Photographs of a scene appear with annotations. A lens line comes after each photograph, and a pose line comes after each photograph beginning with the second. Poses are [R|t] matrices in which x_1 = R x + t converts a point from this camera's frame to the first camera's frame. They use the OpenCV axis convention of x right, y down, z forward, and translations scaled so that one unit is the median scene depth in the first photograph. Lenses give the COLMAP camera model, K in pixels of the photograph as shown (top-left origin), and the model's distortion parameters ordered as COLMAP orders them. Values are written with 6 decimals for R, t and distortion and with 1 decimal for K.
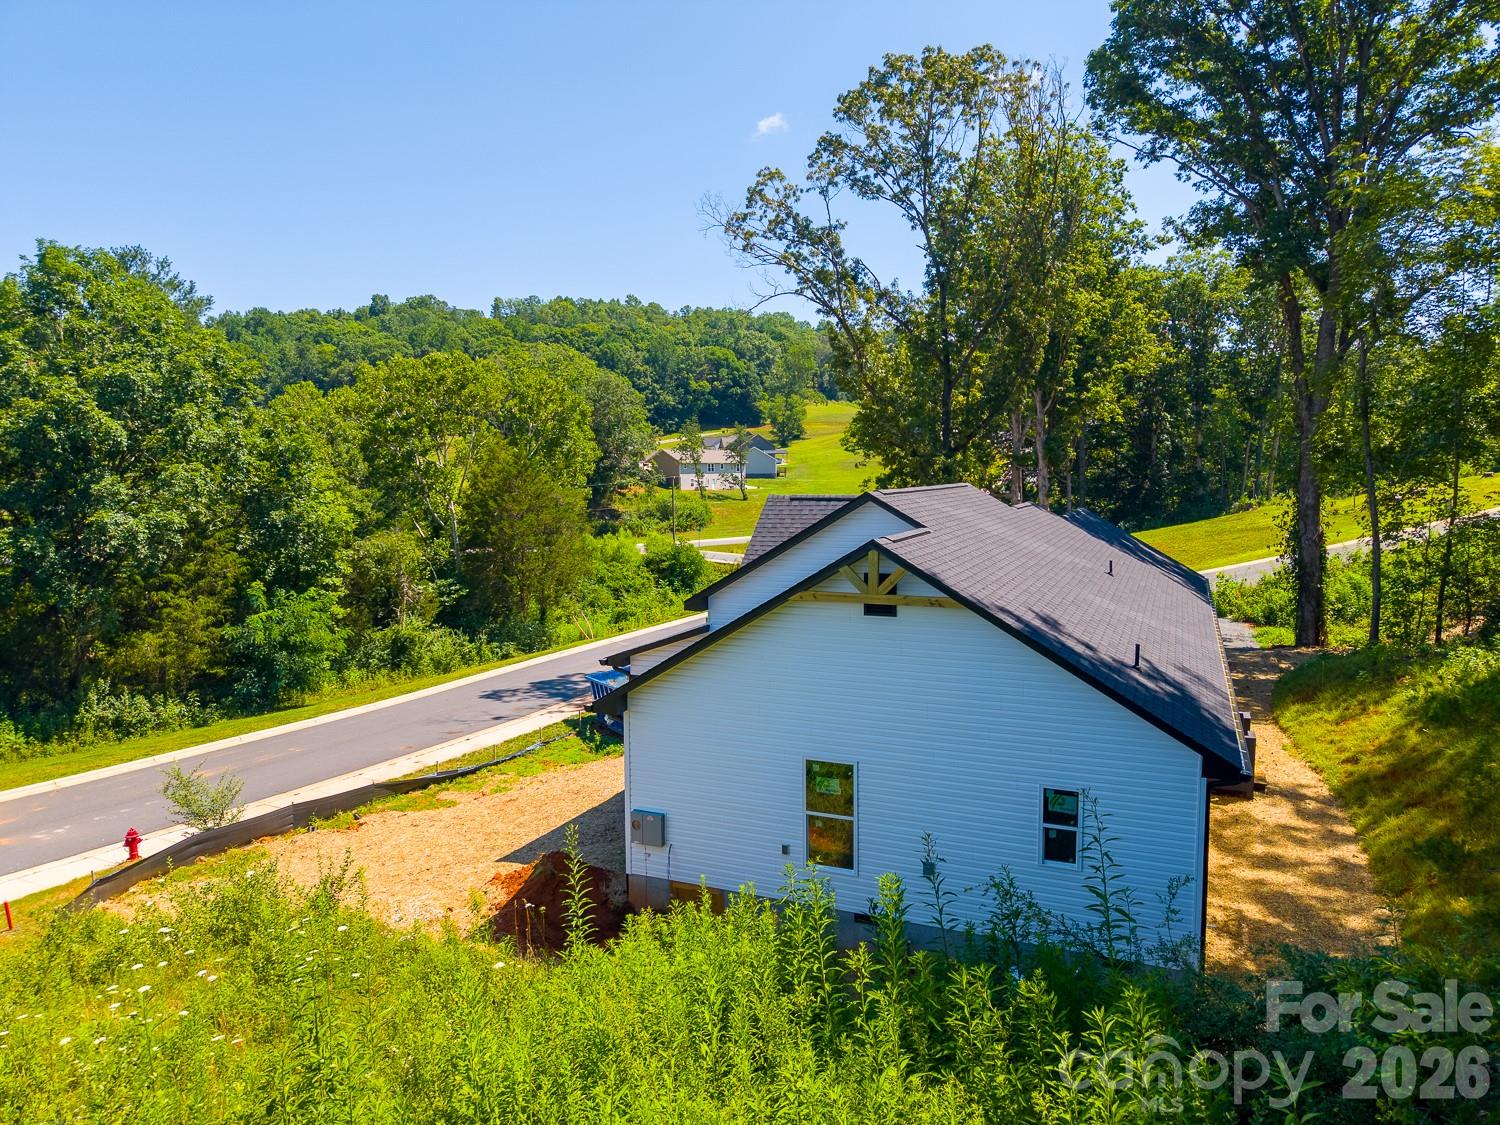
lens RADIAL K [[986.5, 0, 737.3], [0, 986.5, 567.2], [0, 0, 1]] dist [0.032964, -0.049159]
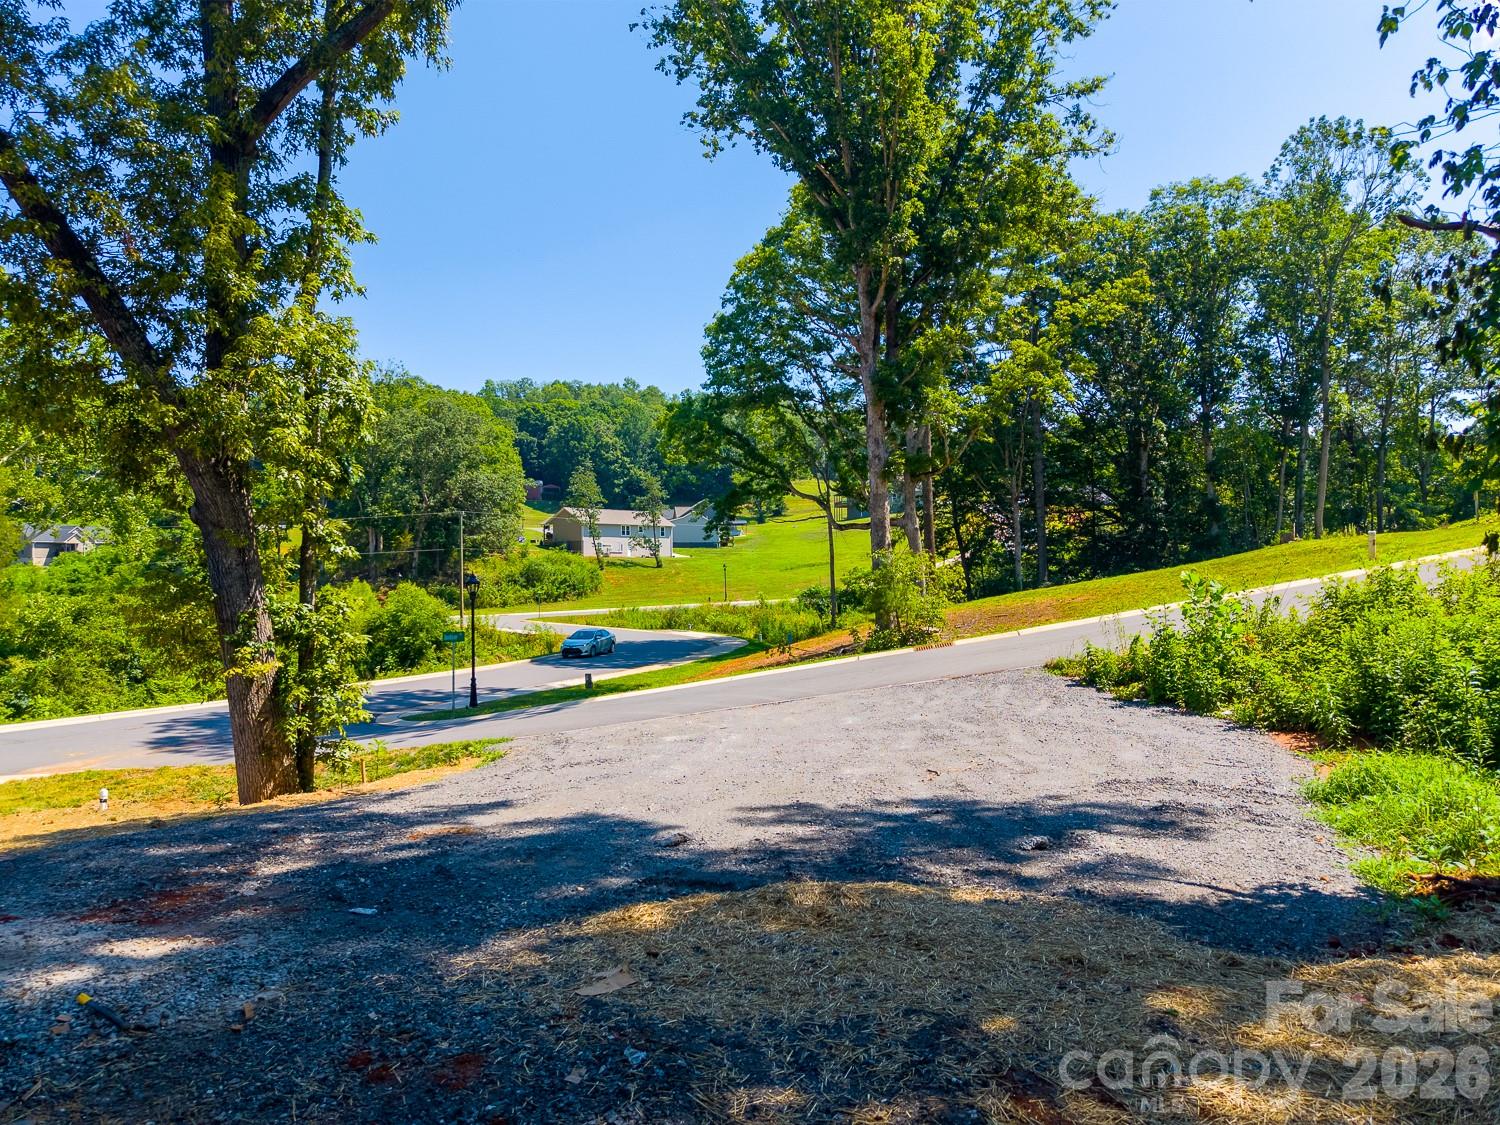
lens RADIAL K [[986.5, 0, 737.3], [0, 986.5, 567.2], [0, 0, 1]] dist [0.032964, -0.049159]
pose [[0.999398, 0.000326, -0.034695, 0.138544], [-0.003728, 0.995174, -0.098052, 0.014074], [0.034496, 0.098123, 0.994576, 0.267078]]
